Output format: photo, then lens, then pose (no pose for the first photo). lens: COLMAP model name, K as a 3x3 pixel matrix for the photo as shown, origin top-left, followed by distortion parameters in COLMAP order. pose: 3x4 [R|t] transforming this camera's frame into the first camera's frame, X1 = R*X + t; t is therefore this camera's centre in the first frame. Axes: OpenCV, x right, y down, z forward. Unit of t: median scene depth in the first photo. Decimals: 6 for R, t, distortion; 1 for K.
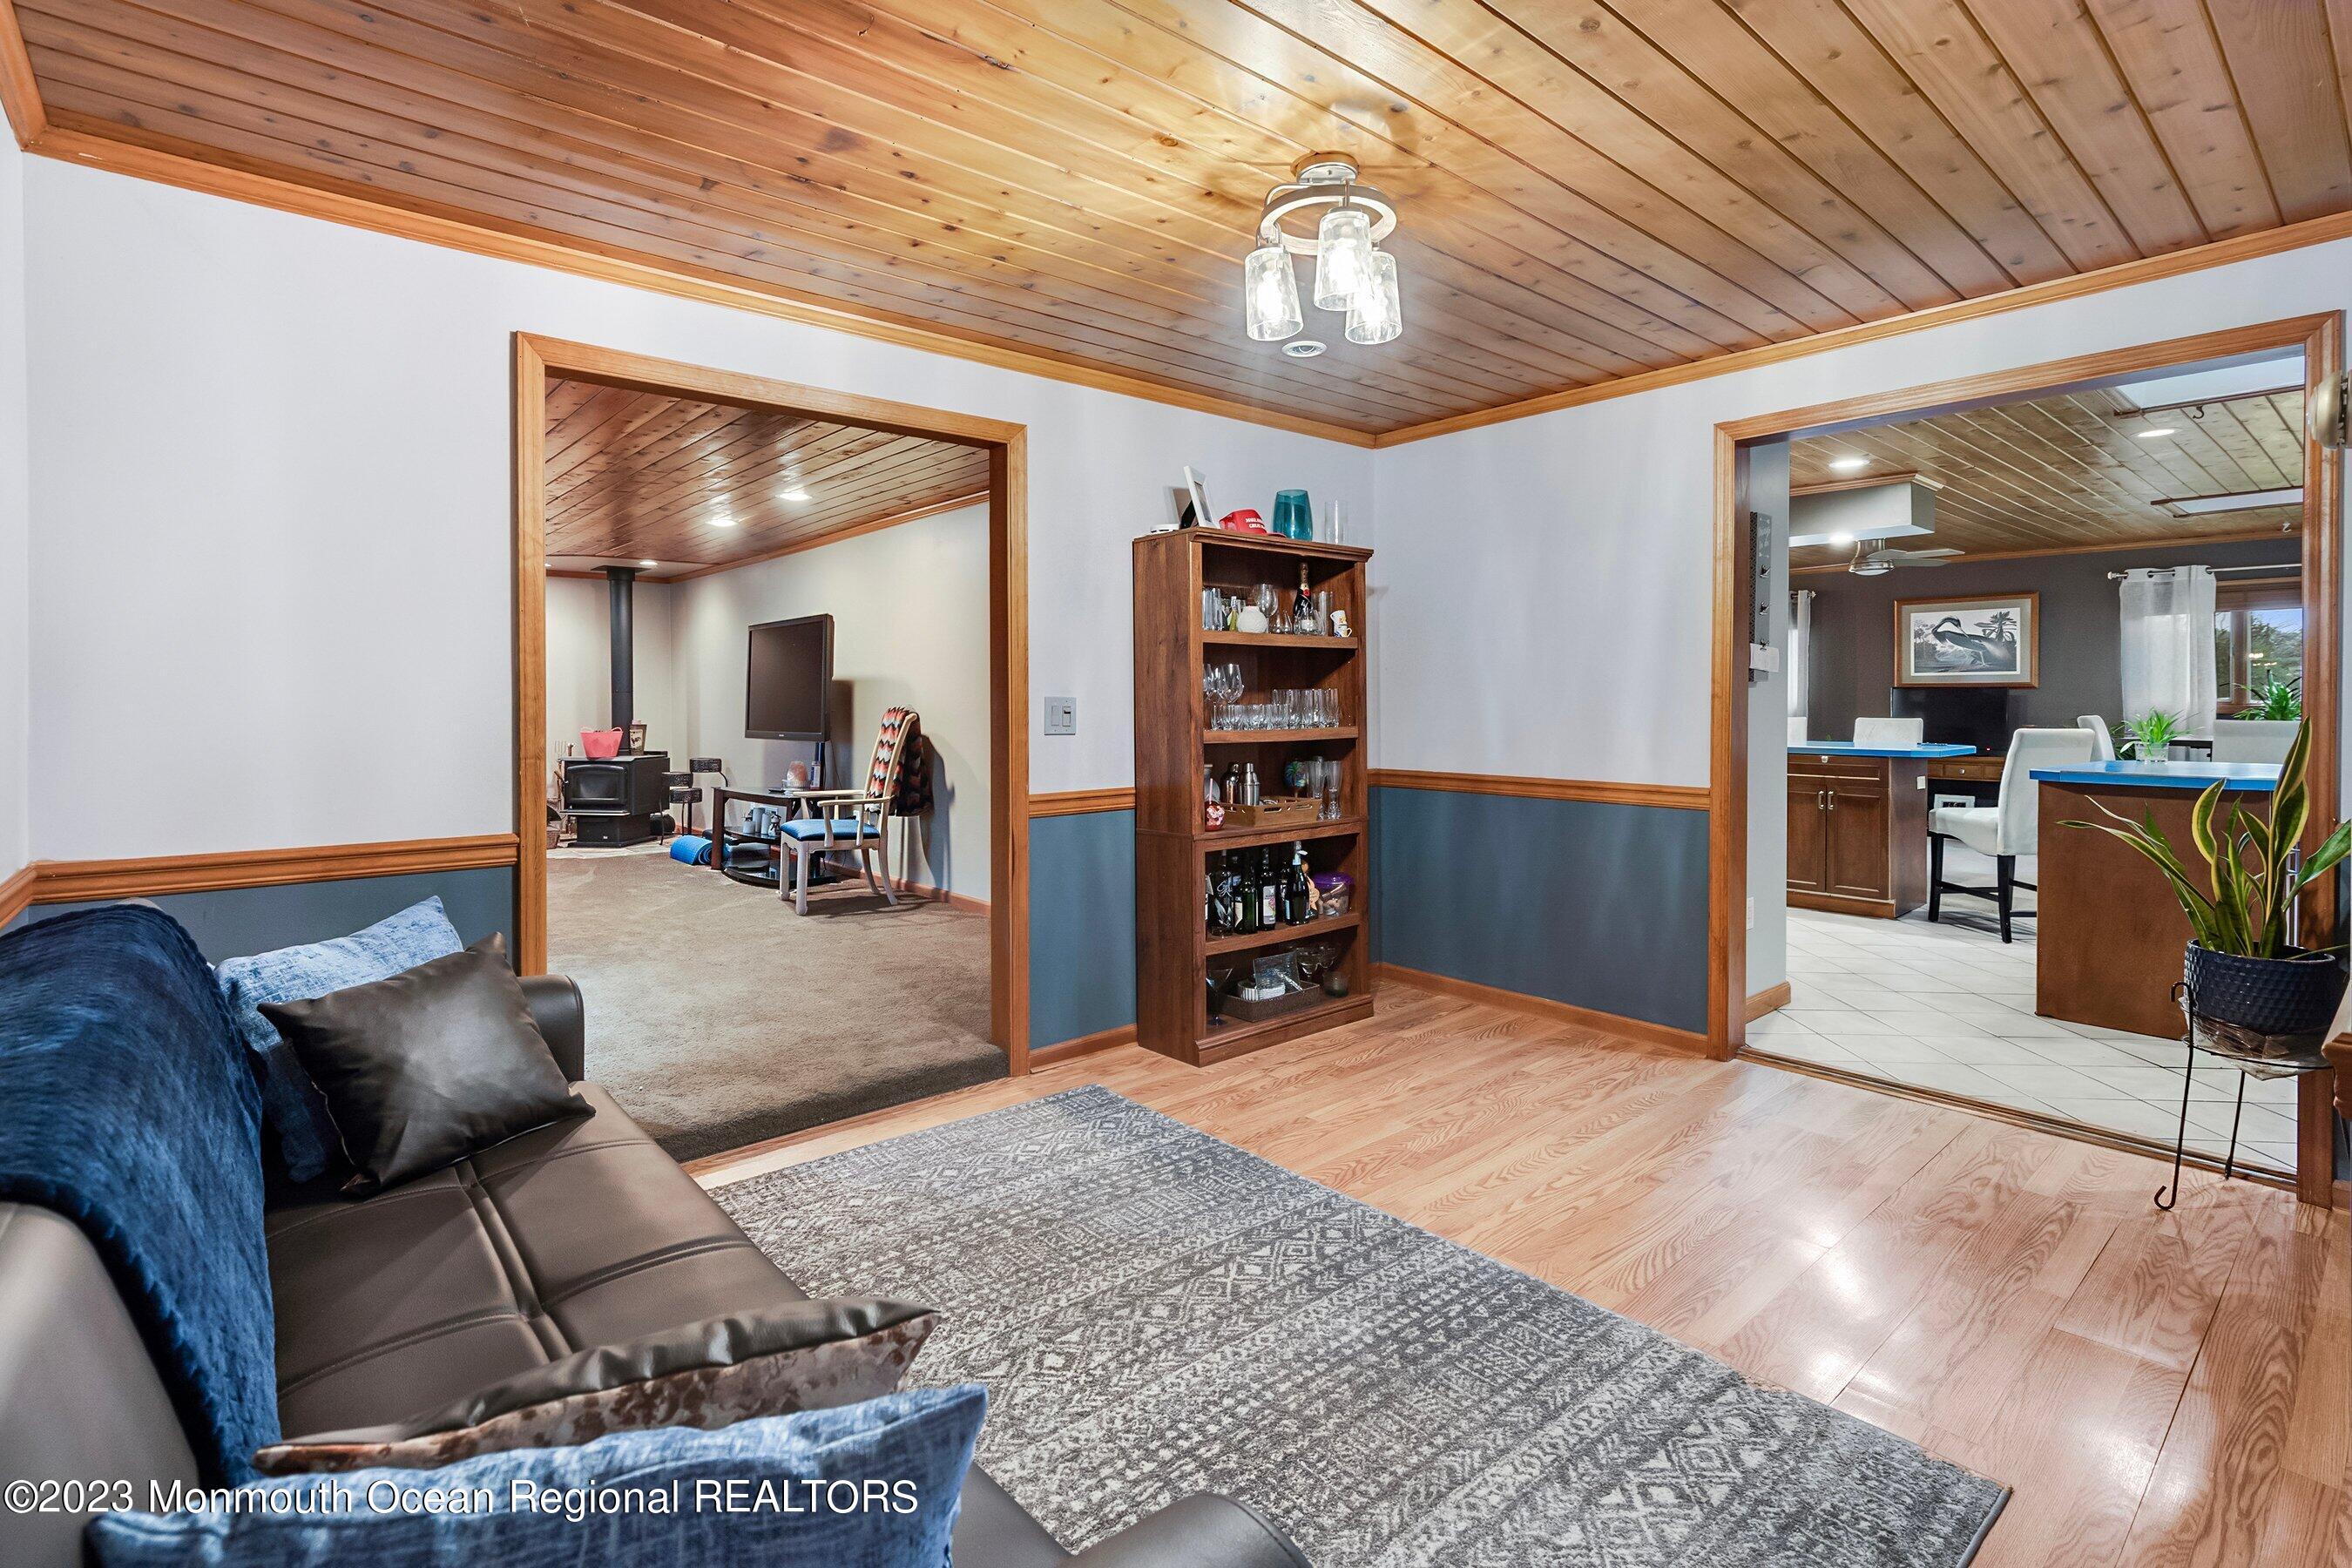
lens RADIAL K [[1114.1, 0, 1135.0], [0, 1114.1, 722.4], [0, 0, 1]] dist [-0.001763, 0.001934]
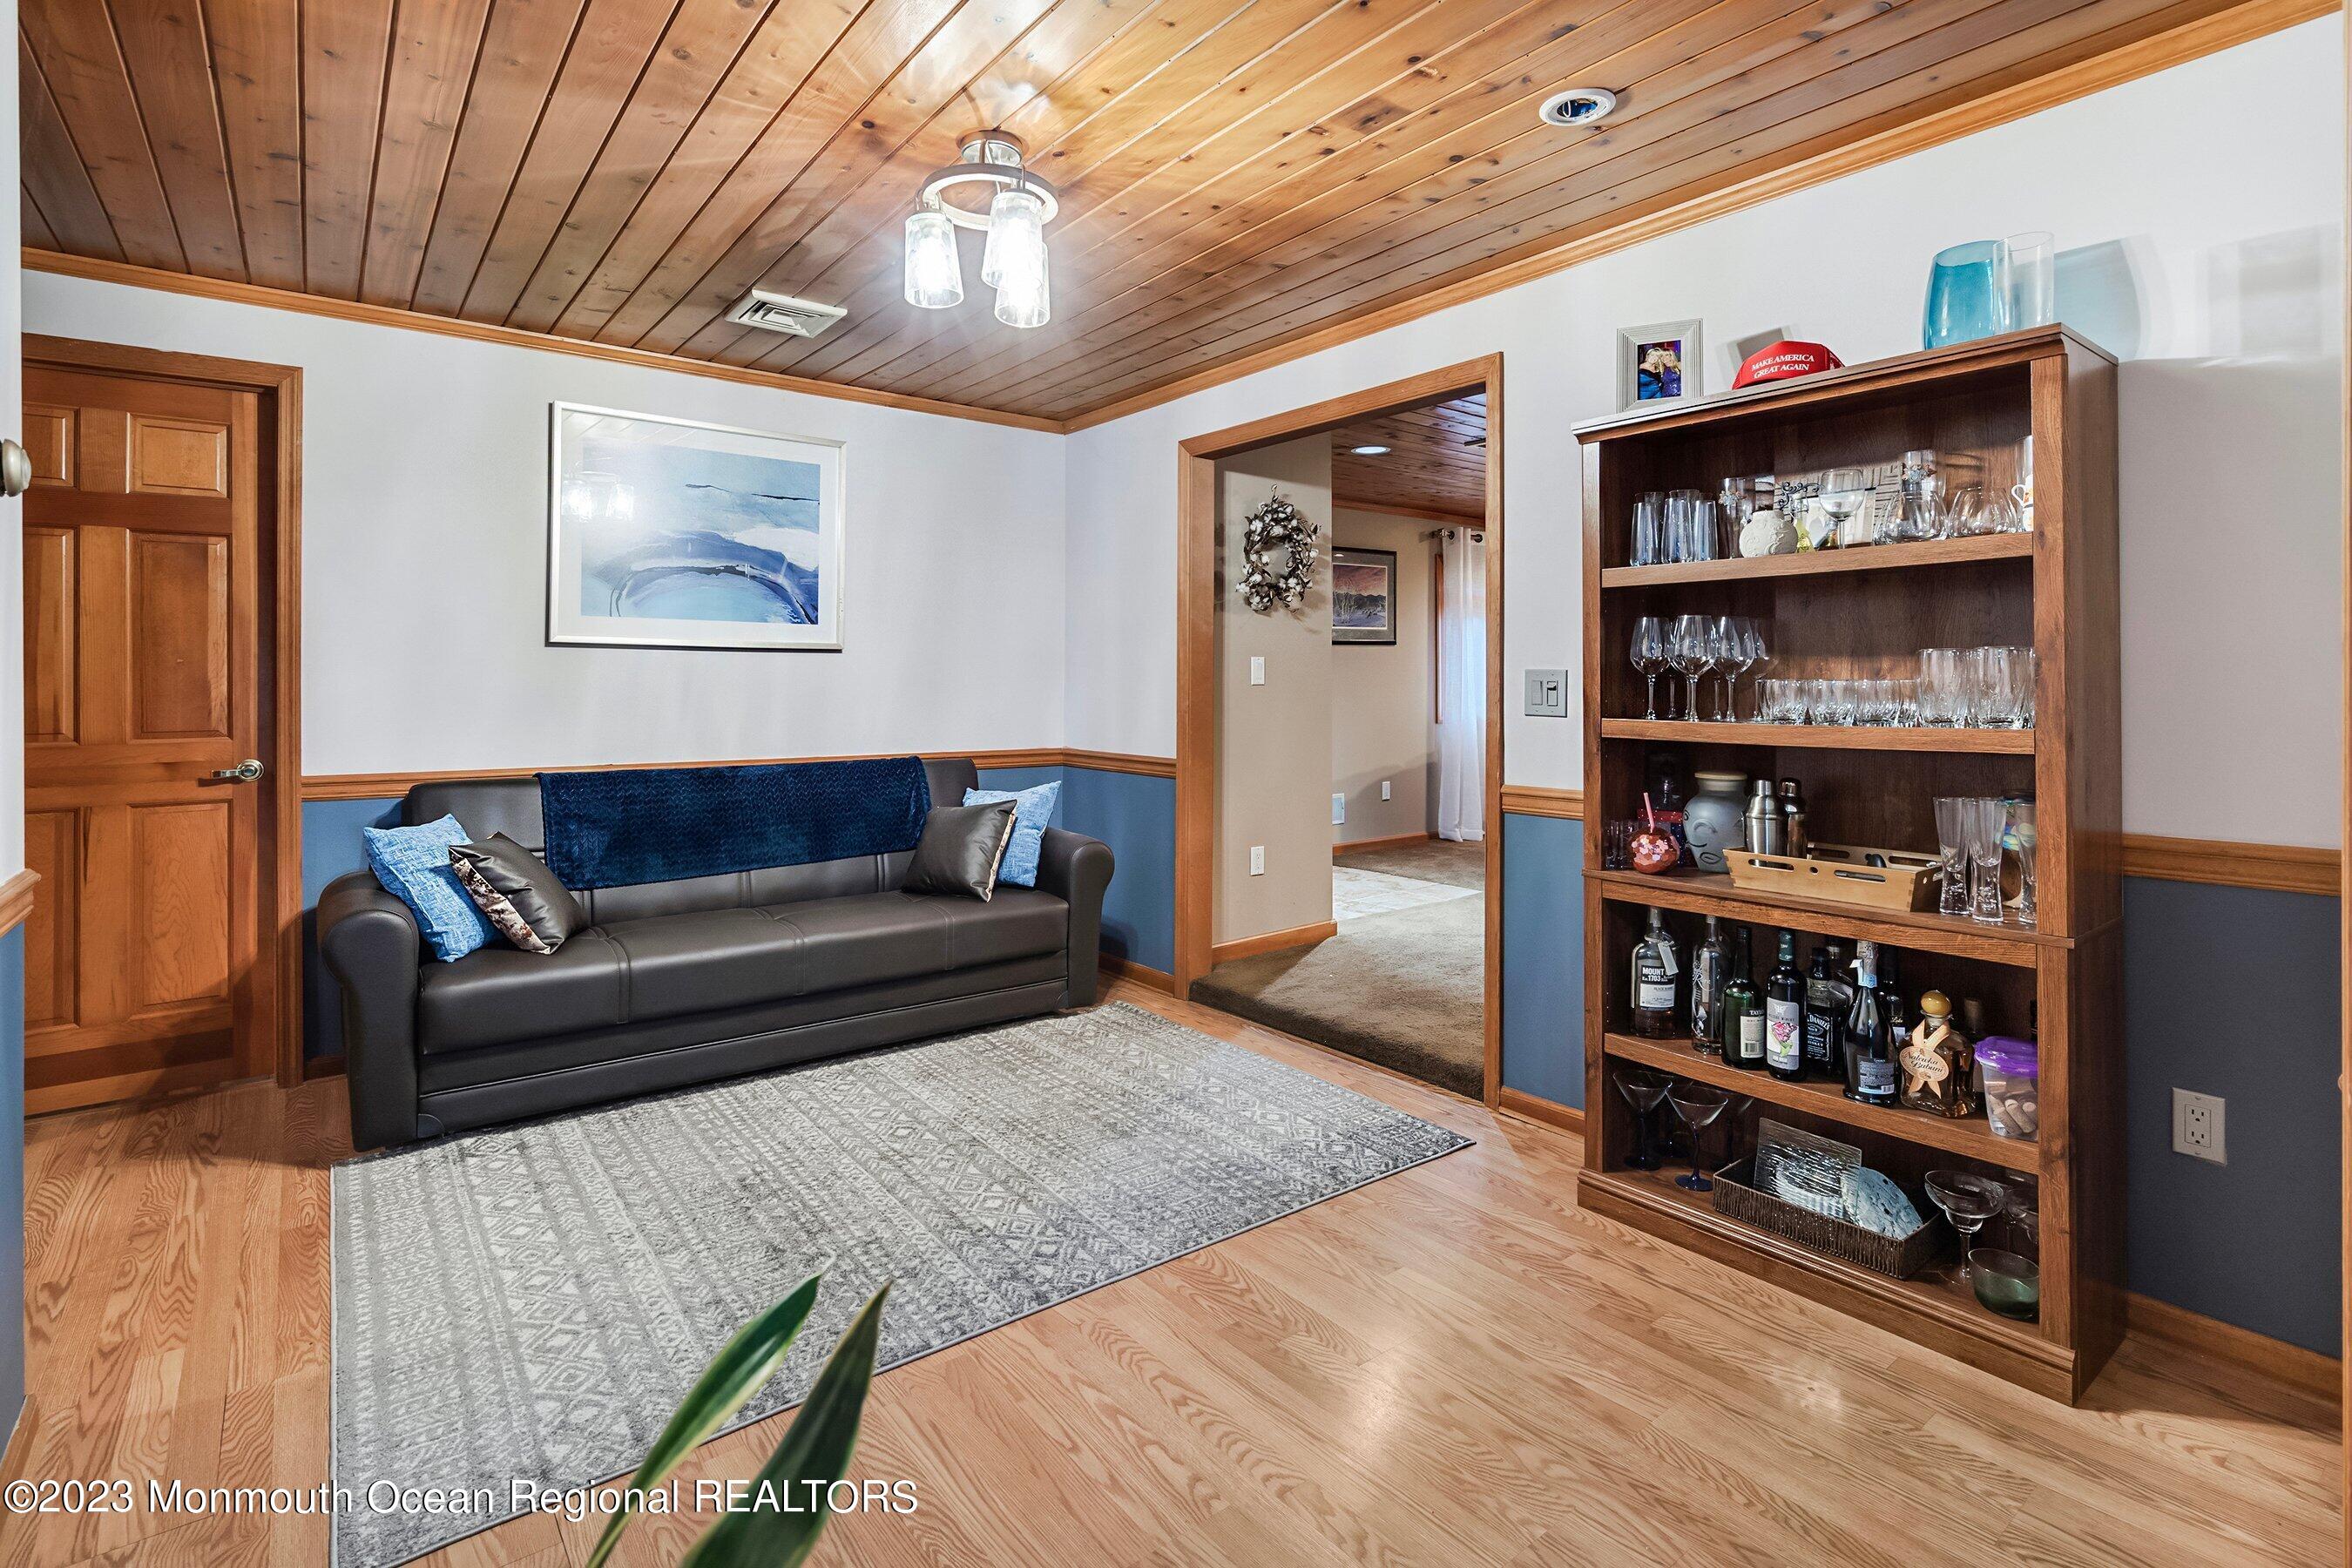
lens RADIAL K [[1114.1, 0, 1204.2], [0, 1114.1, 663.8], [0, 0, 1]] dist [-0.001763, 0.001934]
pose [[-0.025557, -0.010932, -0.999614, 0.806751], [-0.010212, 0.999891, -0.010674, -0.017729], [0.999621, 0.009935, -0.025666, 0.830505]]
